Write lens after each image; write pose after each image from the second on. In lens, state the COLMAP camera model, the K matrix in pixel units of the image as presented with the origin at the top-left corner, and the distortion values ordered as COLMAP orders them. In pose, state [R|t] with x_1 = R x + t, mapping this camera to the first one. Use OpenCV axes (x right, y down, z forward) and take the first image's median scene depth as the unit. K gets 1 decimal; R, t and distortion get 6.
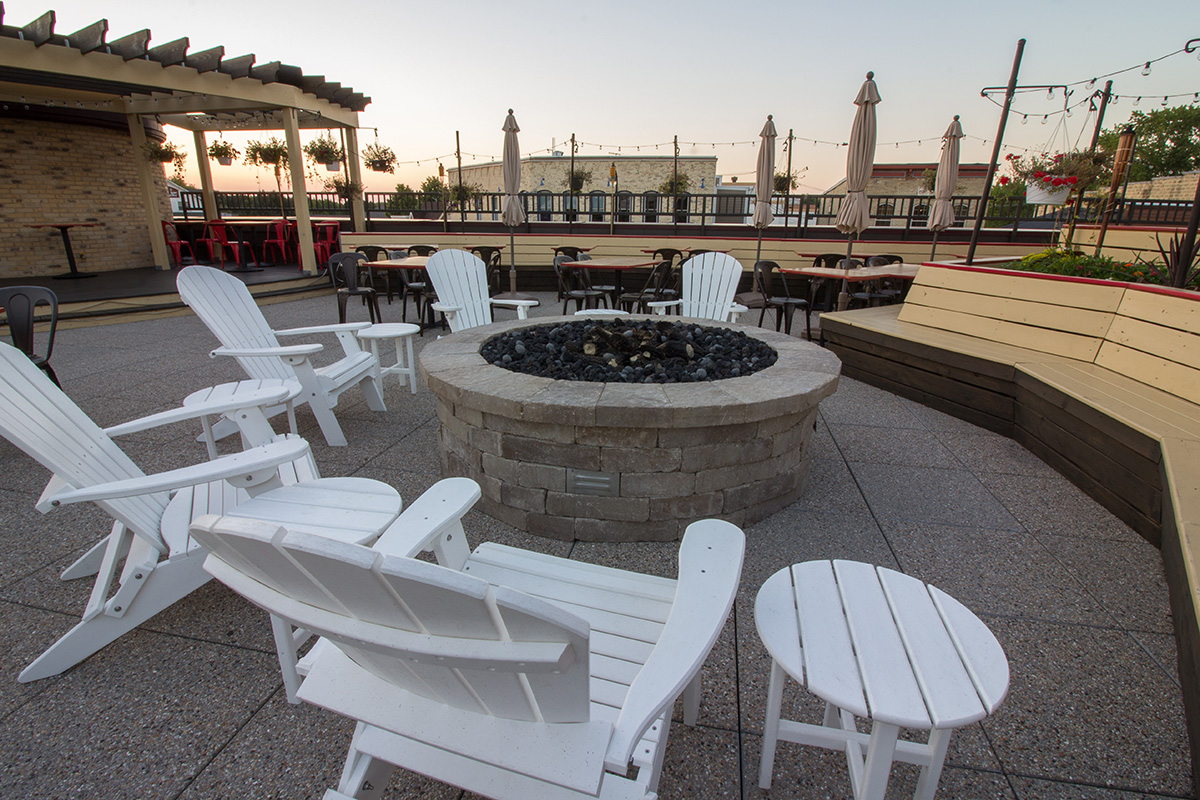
lens RADIAL K [[575.9, 0, 606.0], [0, 575.9, 402.1], [0, 0, 1]] dist [-0.019418, -0.000412]
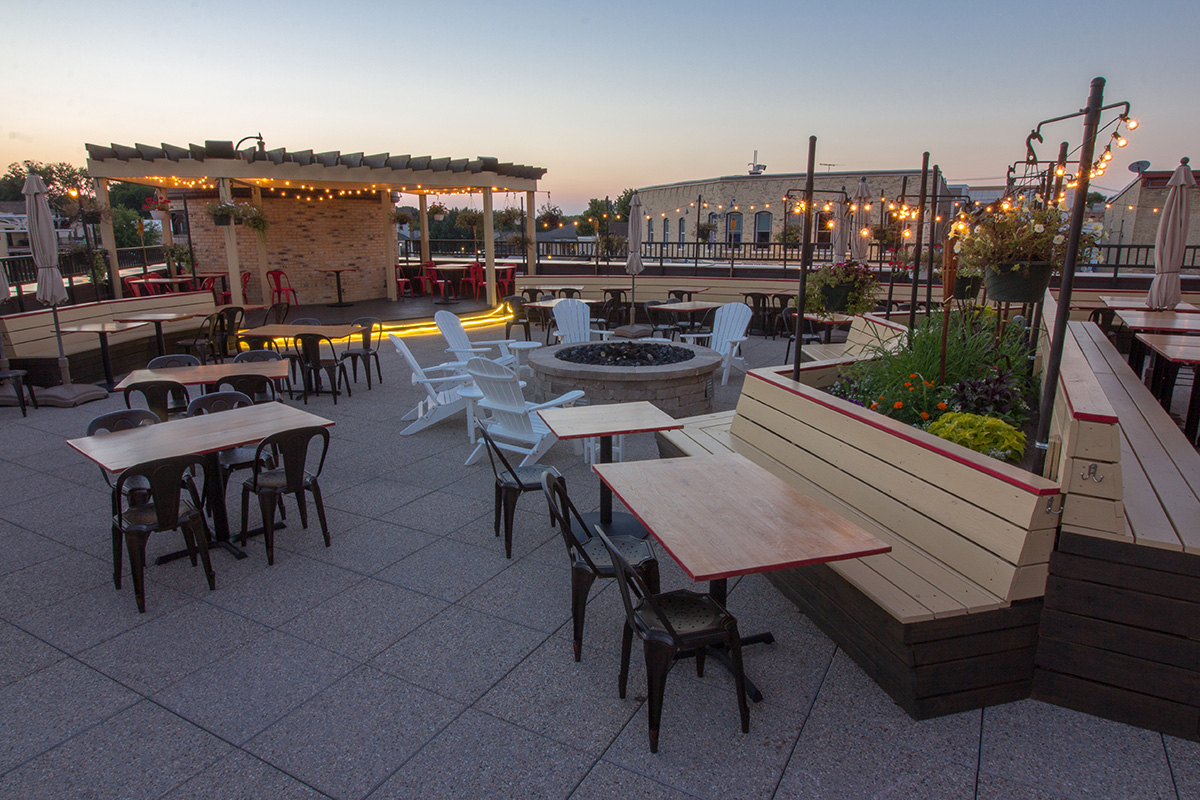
lens RADIAL K [[707.0, 0, 600.3], [0, 707.0, 400.7], [0, 0, 1]] dist [0.004705, 0.000159]
pose [[0.949243, 0.056445, -0.309439, 0.230379], [-0.079999, 0.994741, -0.063954, 0.073507], [0.304202, 0.085463, 0.948766, -0.437361]]
